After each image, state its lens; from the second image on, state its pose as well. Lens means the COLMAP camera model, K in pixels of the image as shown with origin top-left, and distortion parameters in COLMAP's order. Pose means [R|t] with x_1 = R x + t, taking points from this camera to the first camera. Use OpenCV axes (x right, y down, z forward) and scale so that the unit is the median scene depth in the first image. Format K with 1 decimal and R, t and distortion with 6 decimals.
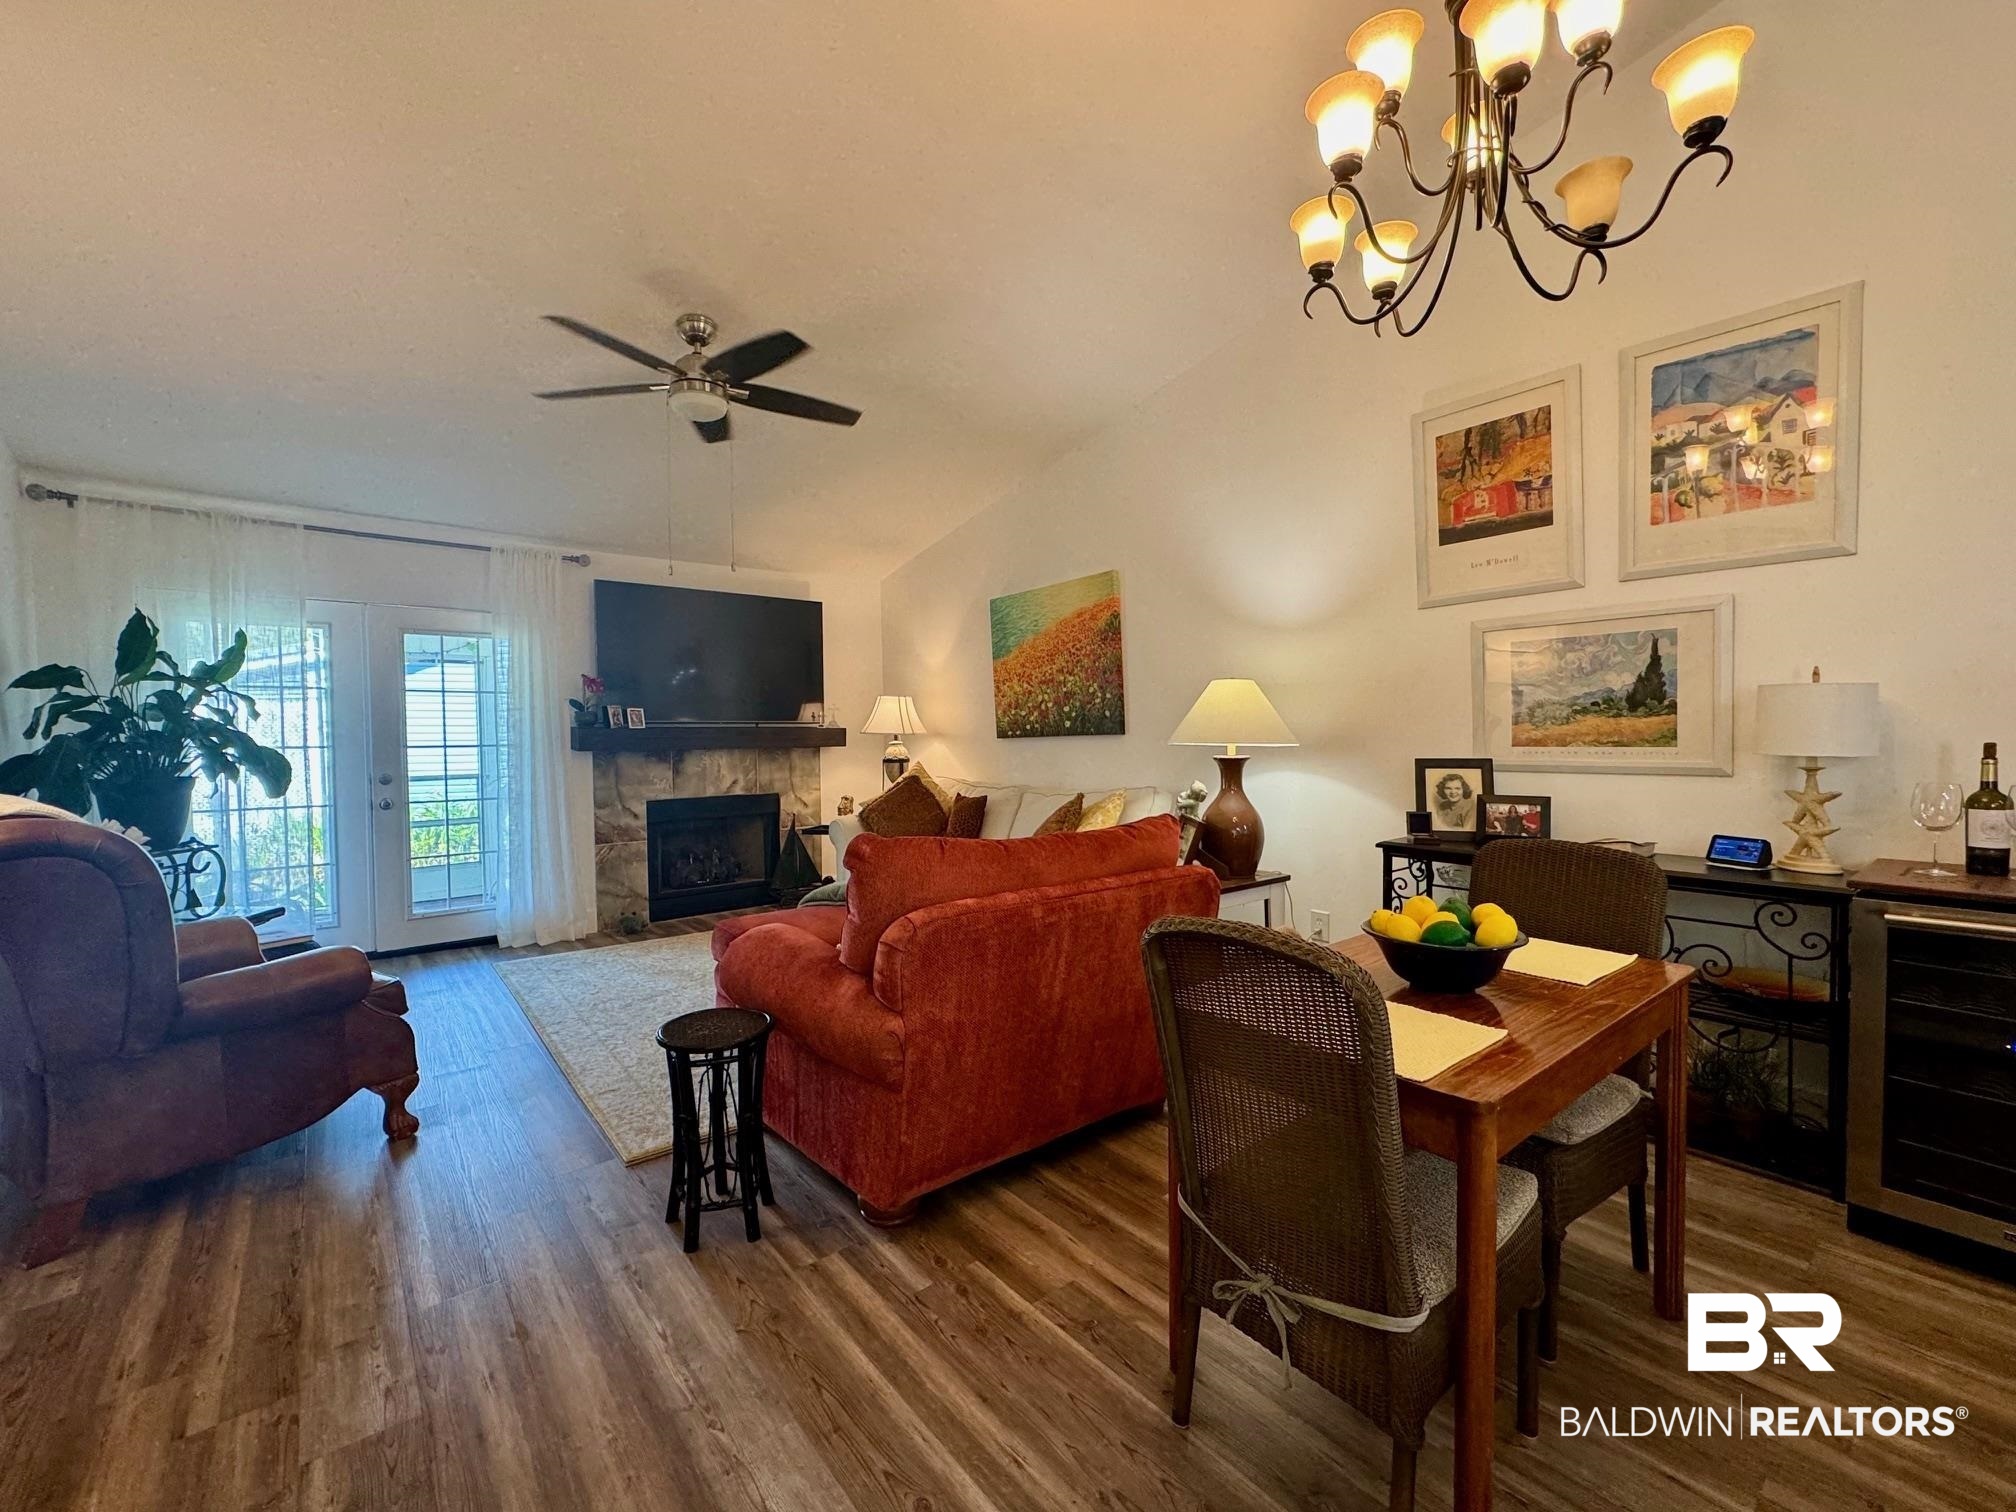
lens RADIAL K [[846.3, 0, 1007.3], [0, 846.3, 757.7], [0, 0, 1]] dist [-0.000994, -0.000569]
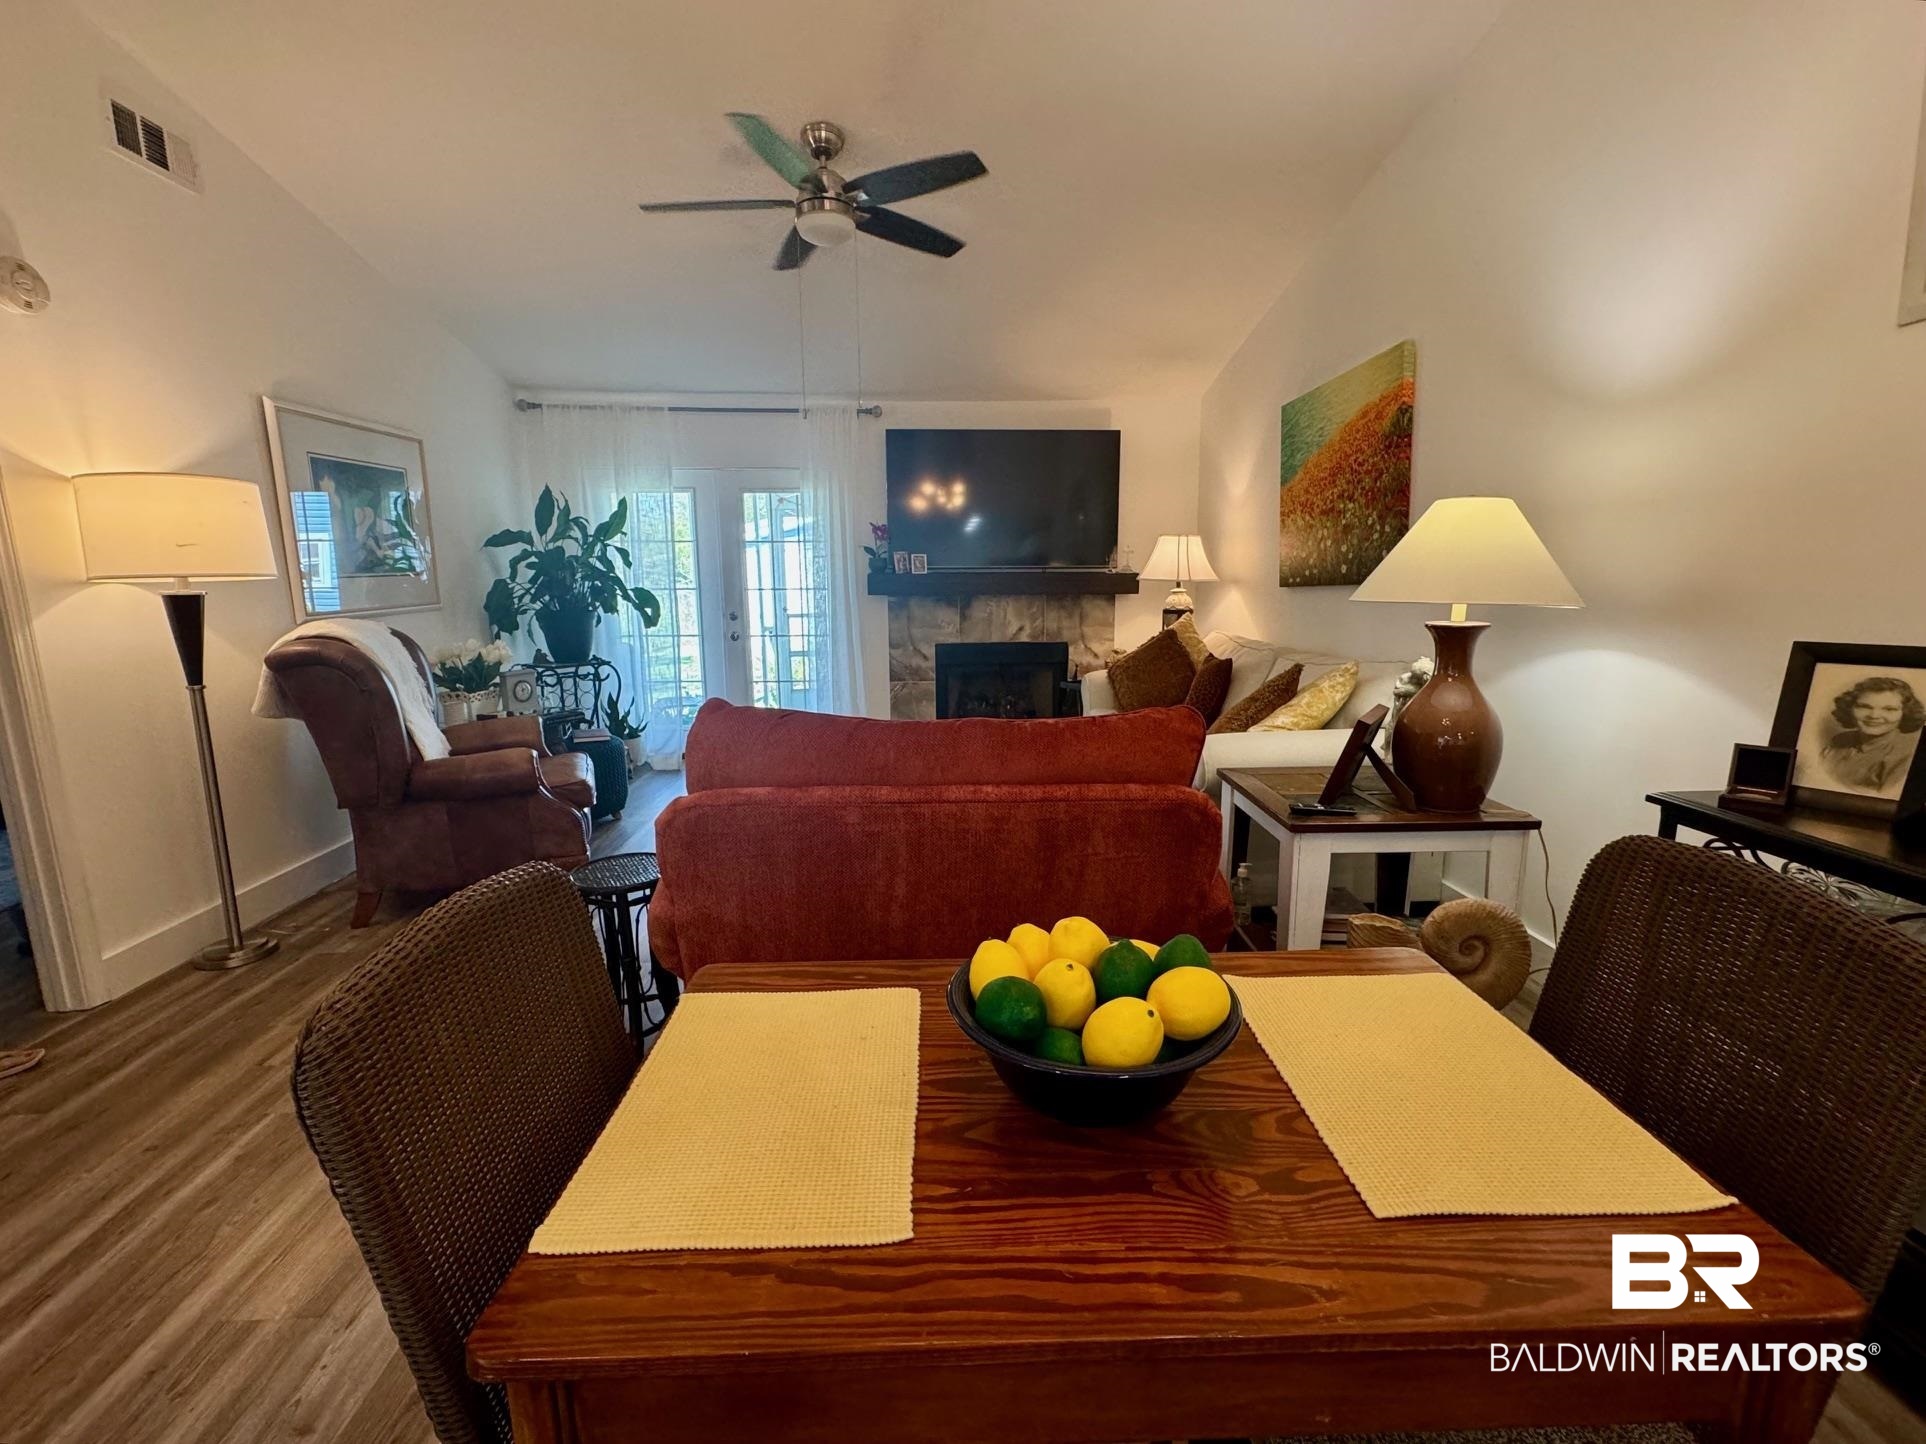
lens RADIAL K [[844.8, 0, 953.7], [0, 844.8, 722.6], [0, 0, 1]] dist [0.000788, -0.000666]
pose [[0.801235, 0.105355, -0.589002, 0.262407], [-0.020053, 0.988552, 0.149544, -0.011253], [0.598014, -0.108008, 0.794175, 0.202237]]
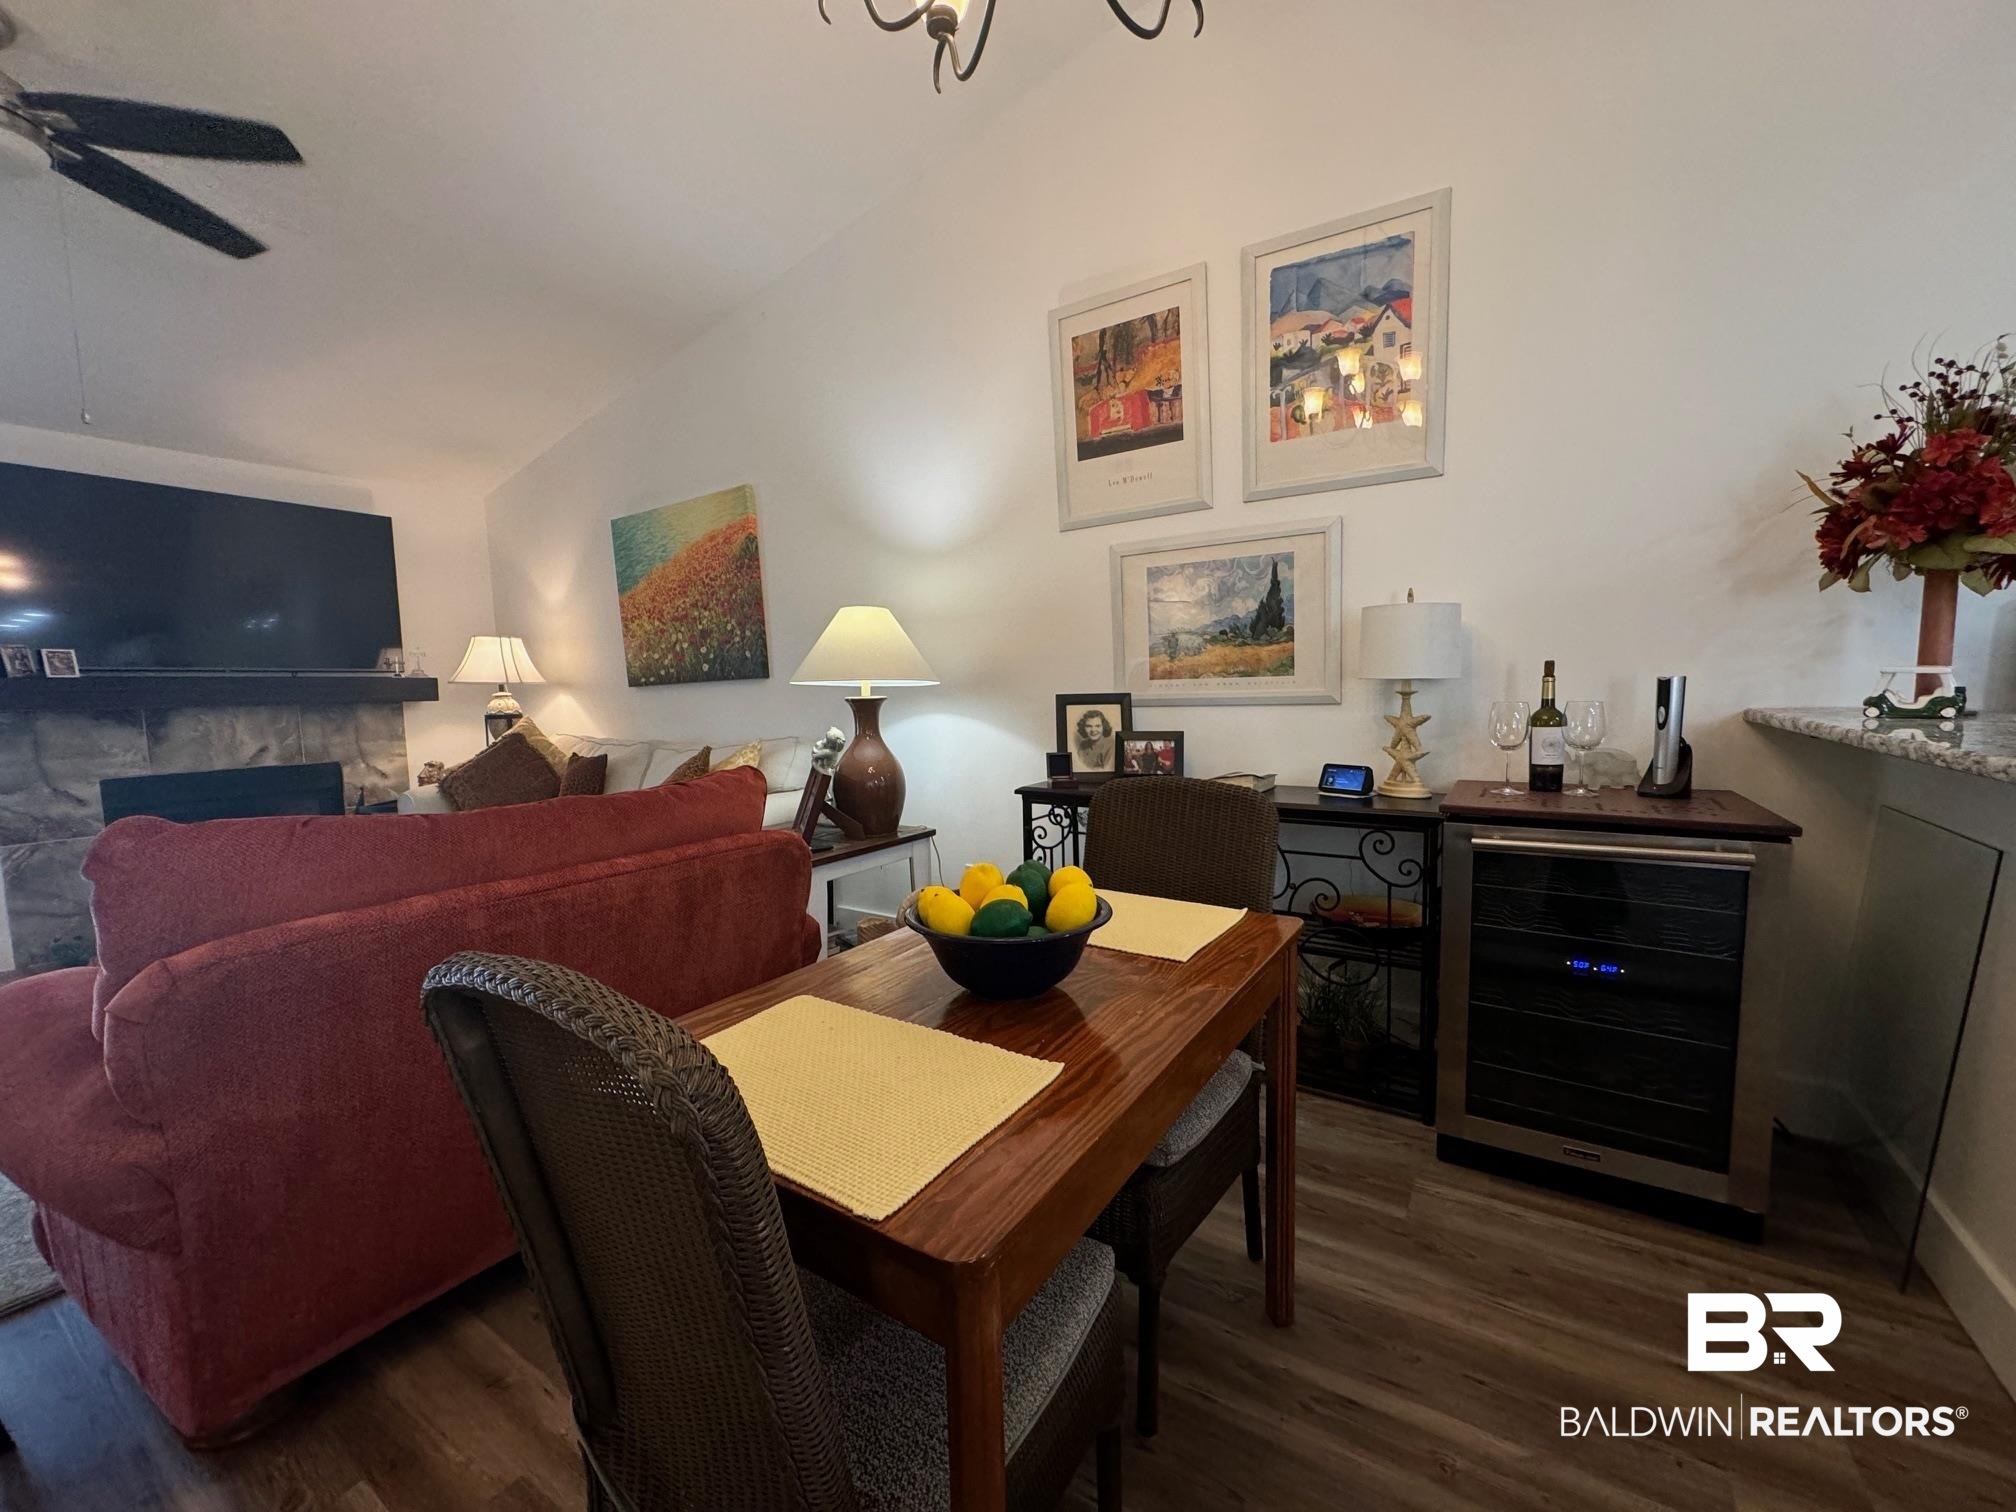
lens RADIAL K [[808.9, 0, 1014.4], [0, 808.9, 757.5], [0, 0, 1]] dist [-0.005145, 0.001071]
pose [[0.947424, -0.038264, 0.317684, 0.109927], [0.021908, 0.998252, 0.054898, 0.013818], [-0.319230, -0.045052, 0.946606, 0.127569]]
